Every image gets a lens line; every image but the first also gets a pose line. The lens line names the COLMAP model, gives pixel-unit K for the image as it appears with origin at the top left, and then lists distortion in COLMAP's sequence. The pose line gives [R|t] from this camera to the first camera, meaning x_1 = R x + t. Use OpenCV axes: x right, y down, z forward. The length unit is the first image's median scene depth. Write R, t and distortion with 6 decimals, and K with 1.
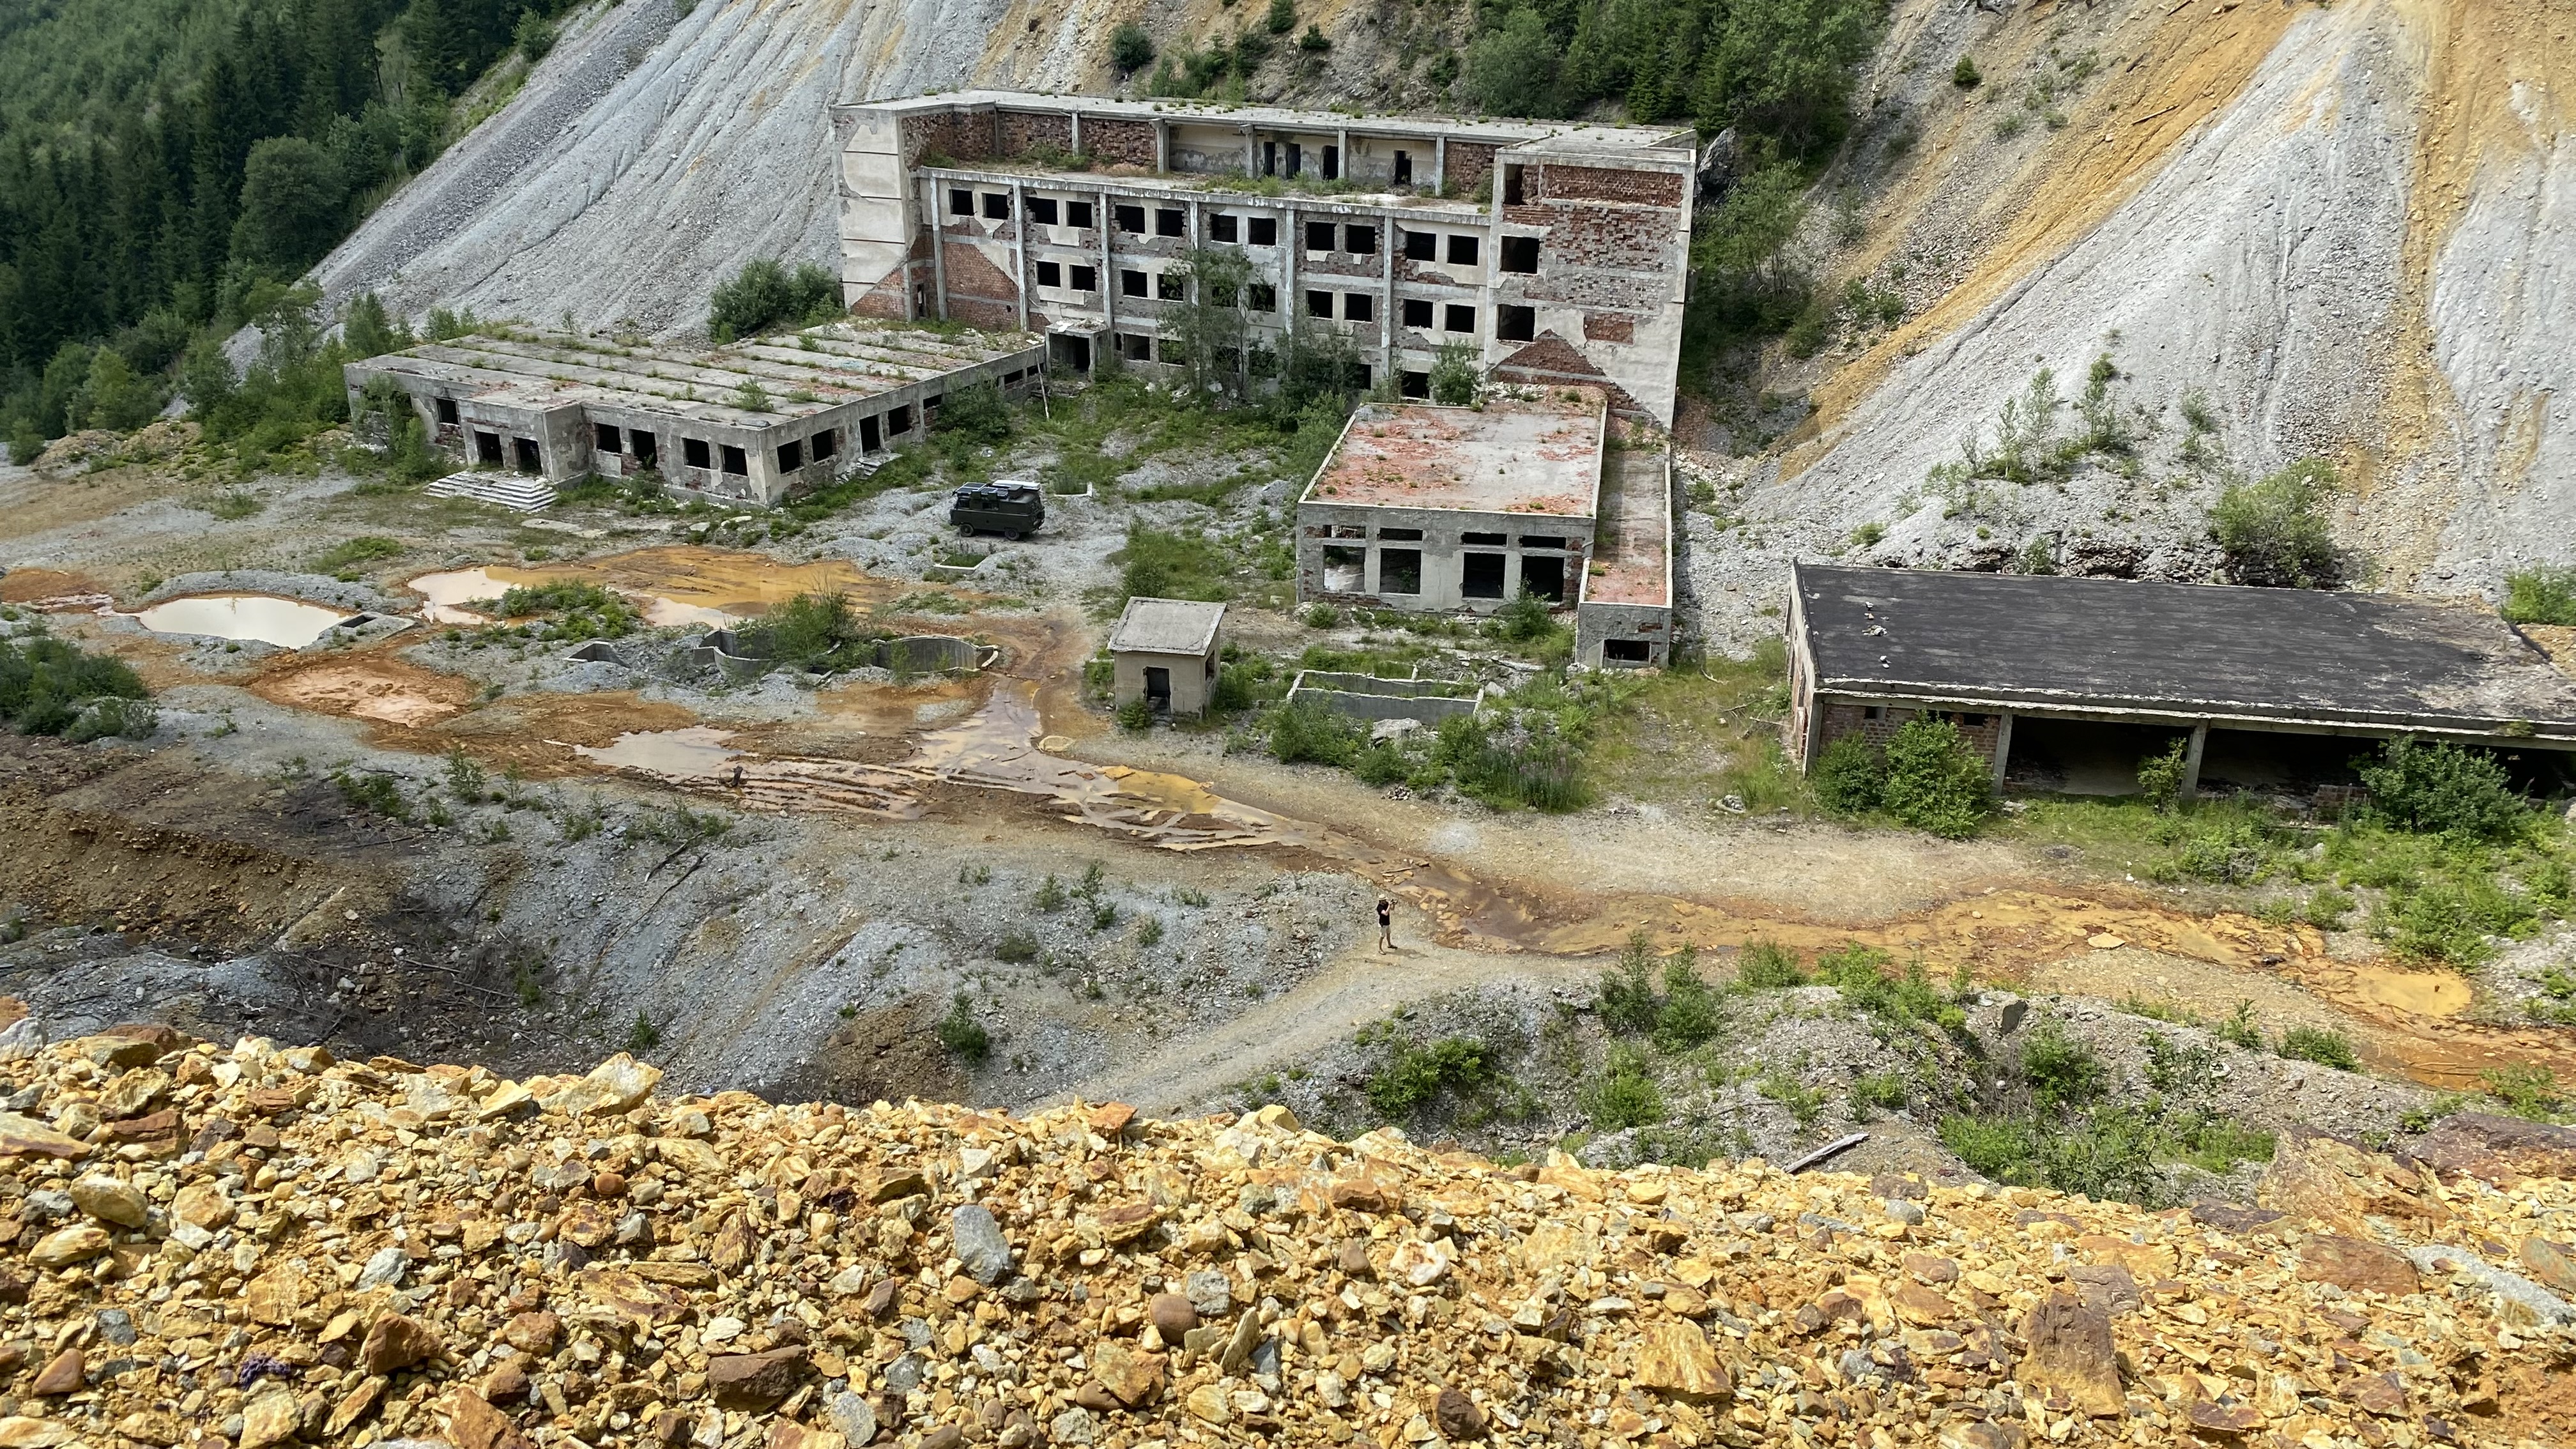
lens RADIAL K [[1989.5, 0, 1312.8], [0, 1989.5, 758.1], [0, 0, 1]] dist [0.059704, -0.081199]
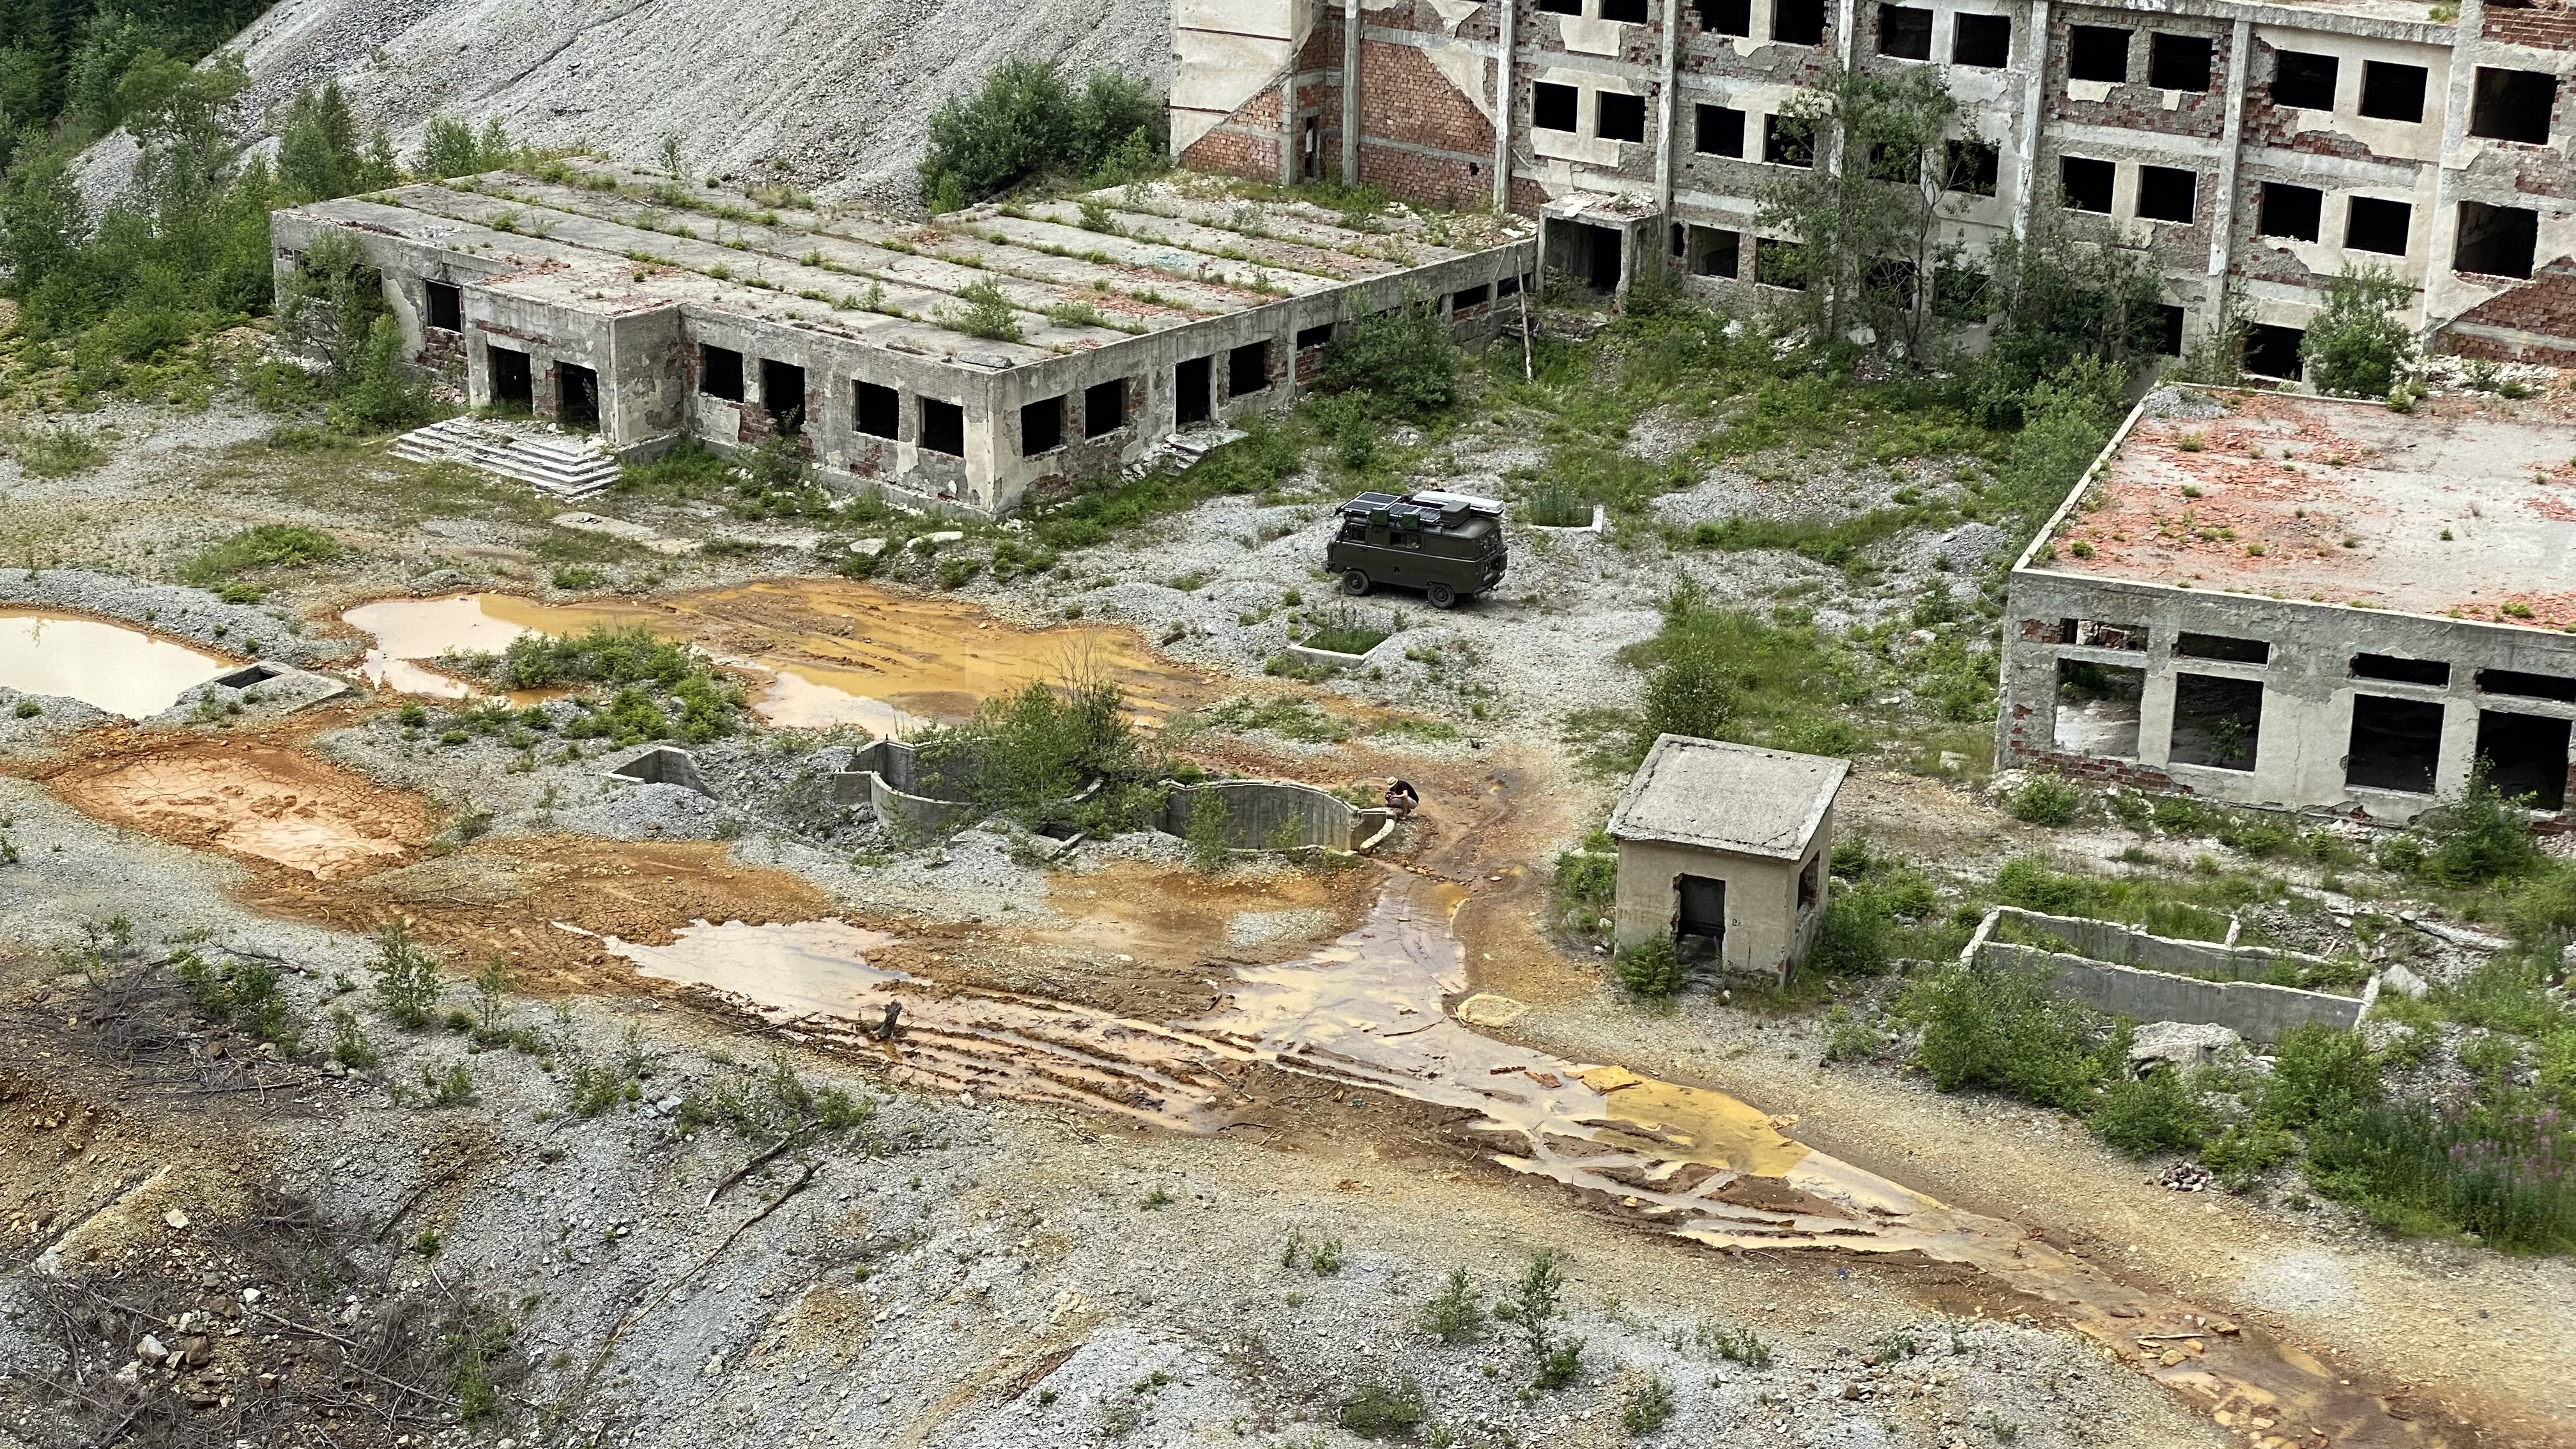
lens RADIAL K [[3936.7, 0, 1280.5], [0, 3936.7, 672.0], [0, 0, 1]] dist [0.161221, 0.000000]
pose [[0.979847, 0.071008, -0.186700, 0.000152], [-0.088586, 0.992214, -0.087548, 0.000098], [0.179029, 0.102323, 0.978508, -0.004939]]
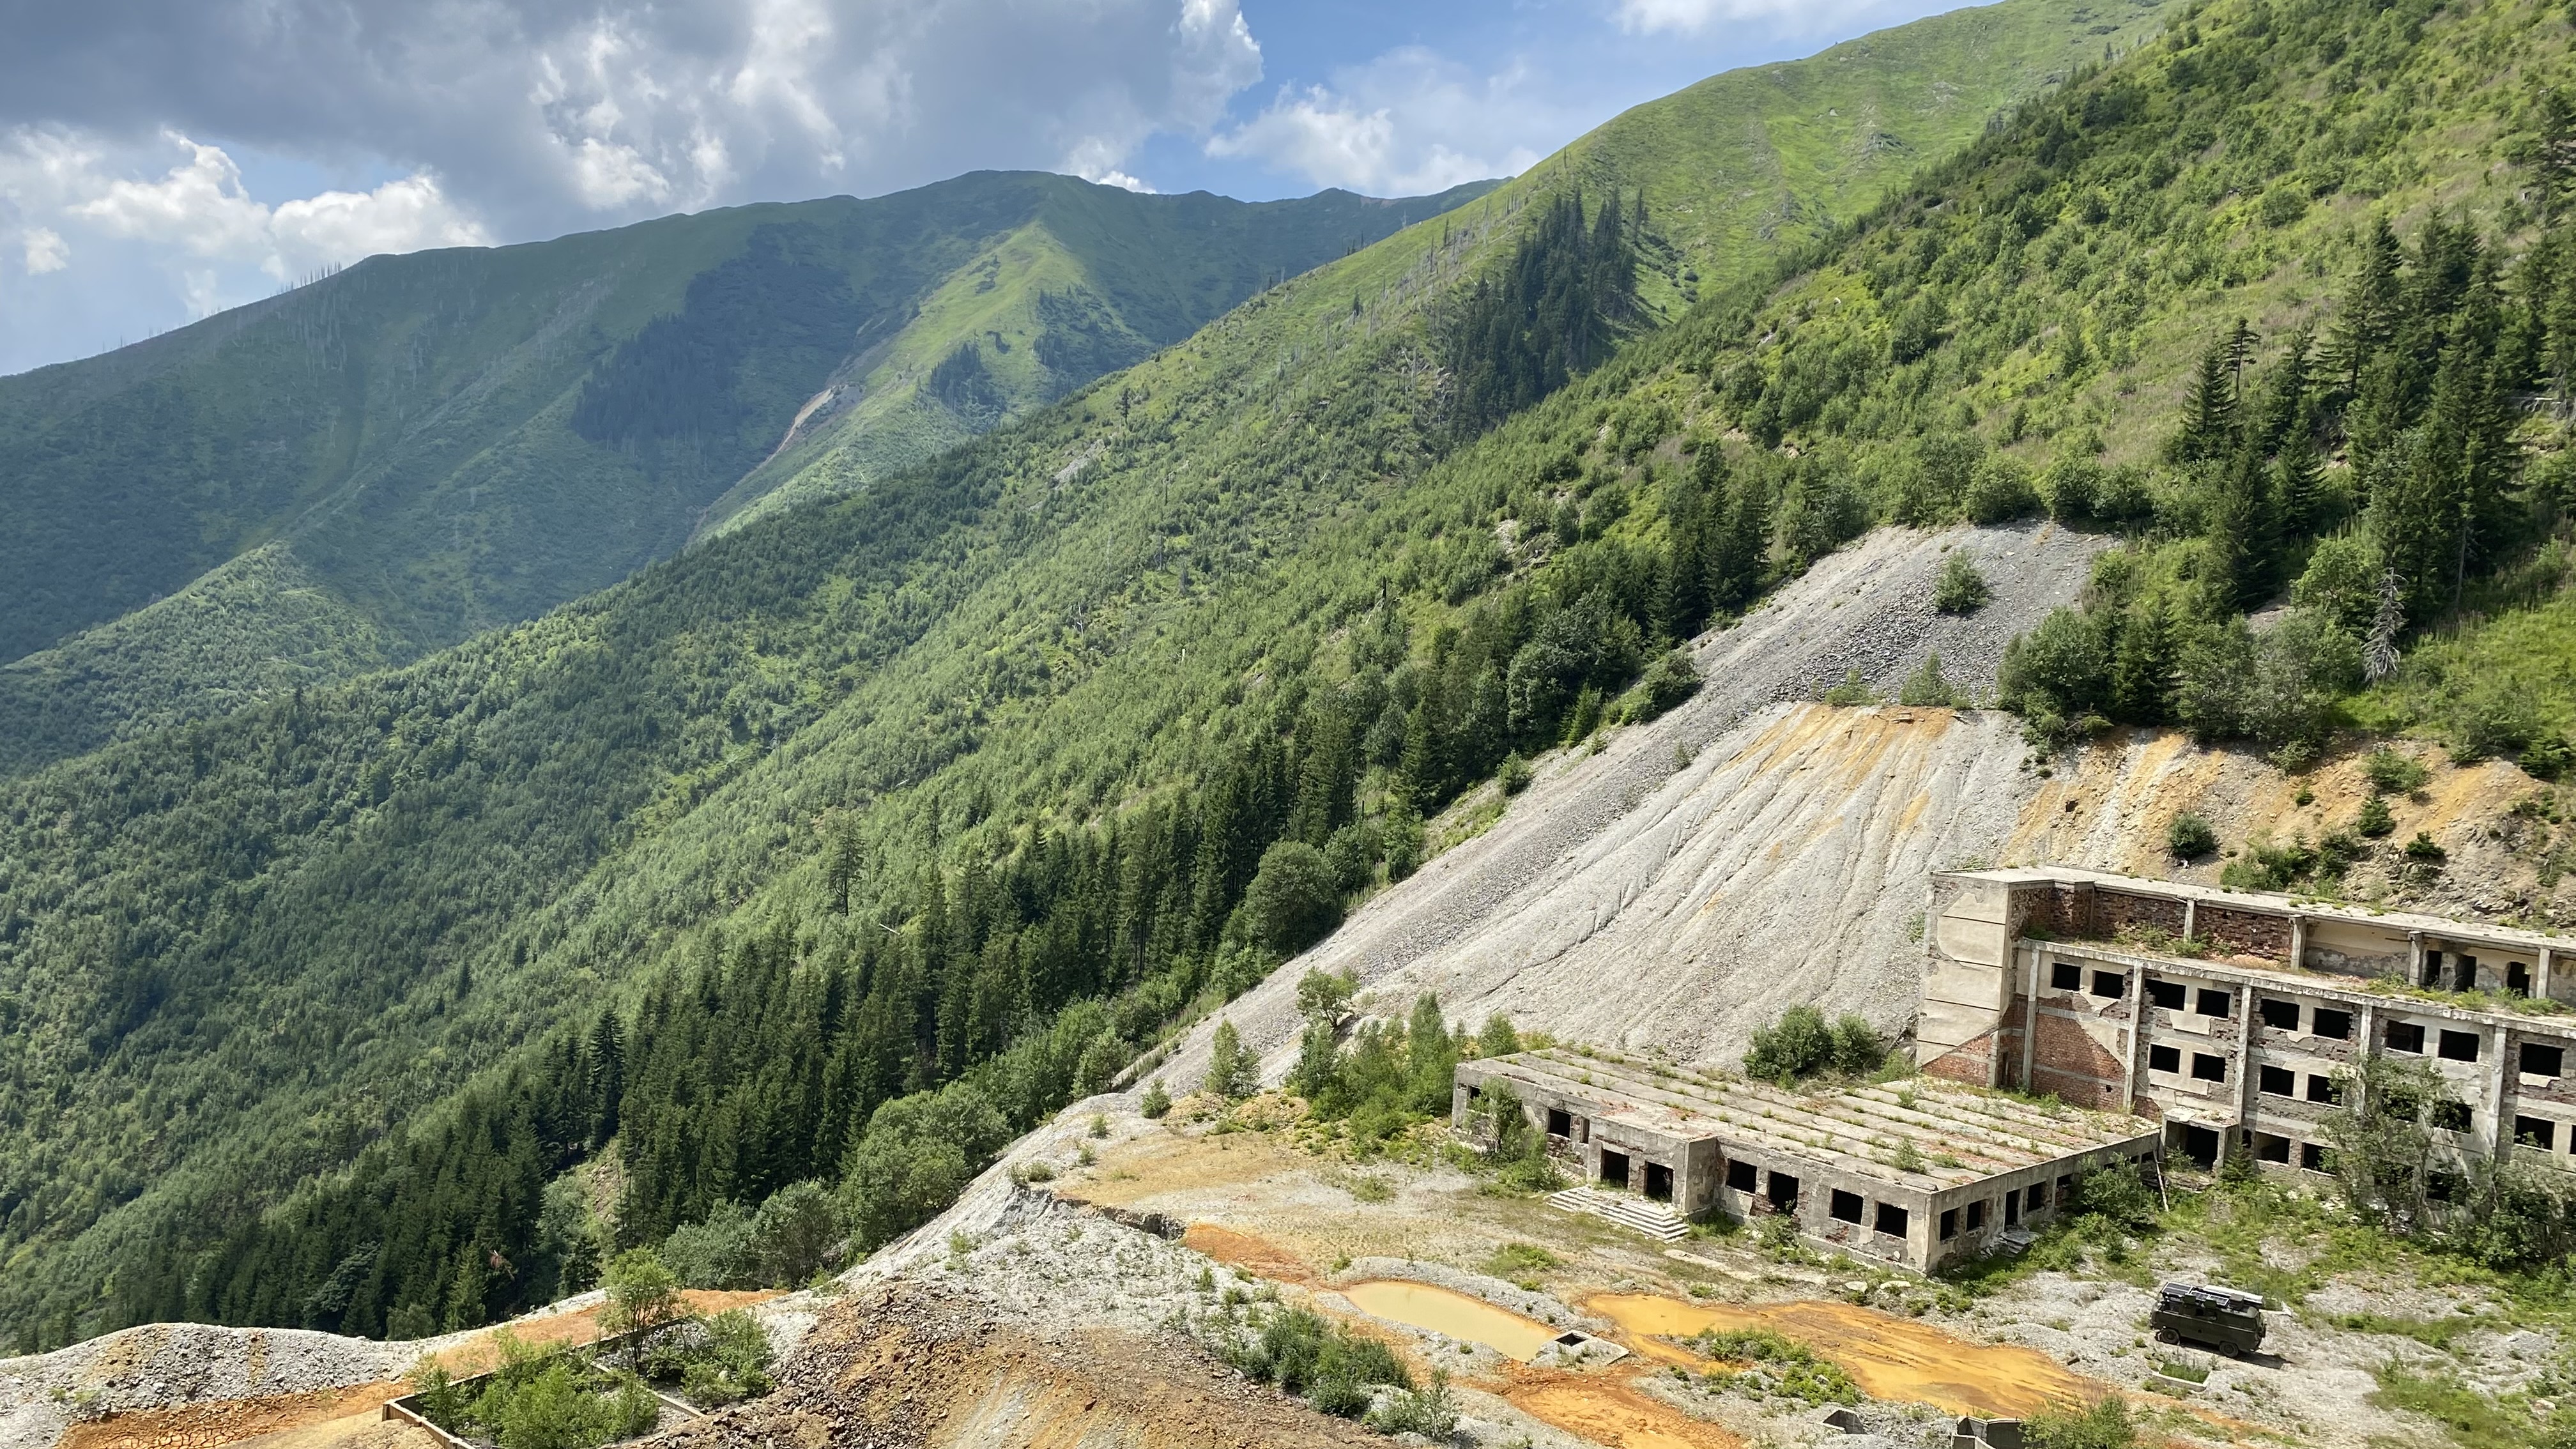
lens RADIAL K [[1989.5, 0, 1292.2], [0, 1989.5, 714.2], [0, 0, 1]] dist [0.059704, -0.081199]
pose [[0.941376, 0.063649, -0.331299, -0.233160], [-0.180876, 0.924186, -0.336398, 0.003475], [0.284771, 0.376601, 0.881520, -0.026594]]
